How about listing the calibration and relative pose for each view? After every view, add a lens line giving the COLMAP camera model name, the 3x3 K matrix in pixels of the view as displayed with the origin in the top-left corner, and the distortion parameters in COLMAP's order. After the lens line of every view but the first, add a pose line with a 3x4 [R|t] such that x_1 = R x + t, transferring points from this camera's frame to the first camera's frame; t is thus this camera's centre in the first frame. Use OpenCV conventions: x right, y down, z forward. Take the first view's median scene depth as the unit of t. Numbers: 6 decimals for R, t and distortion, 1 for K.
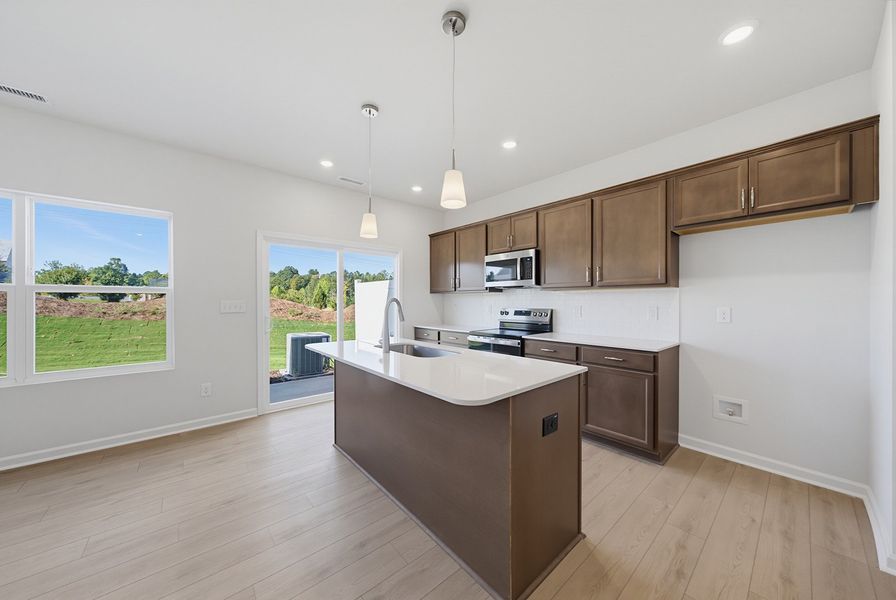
lens RADIAL K [[309.2, 0, 452.6], [0, 309.2, 305.5], [0, 0, 1]] dist [-0.002932, -0.000091]
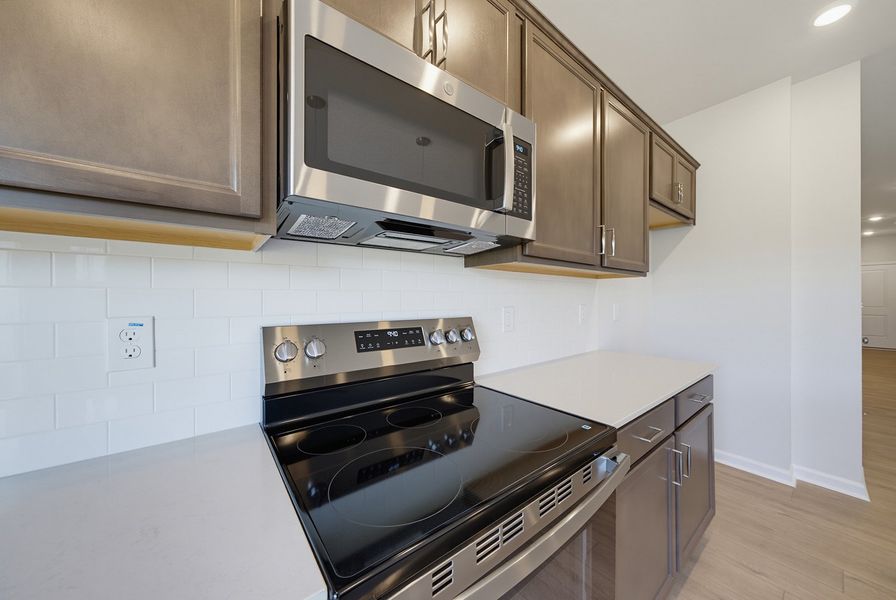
lens RADIAL K [[309.2, 0, 452.6], [0, 309.2, 305.5], [0, 0, 1]] dist [-0.002932, -0.000091]
pose [[0.044430, -0.000961, 0.999012, -0.041148], [0.021740, 0.999764, -0.000005, -0.004856], [-0.998776, 0.021718, 0.044440, 1.050771]]
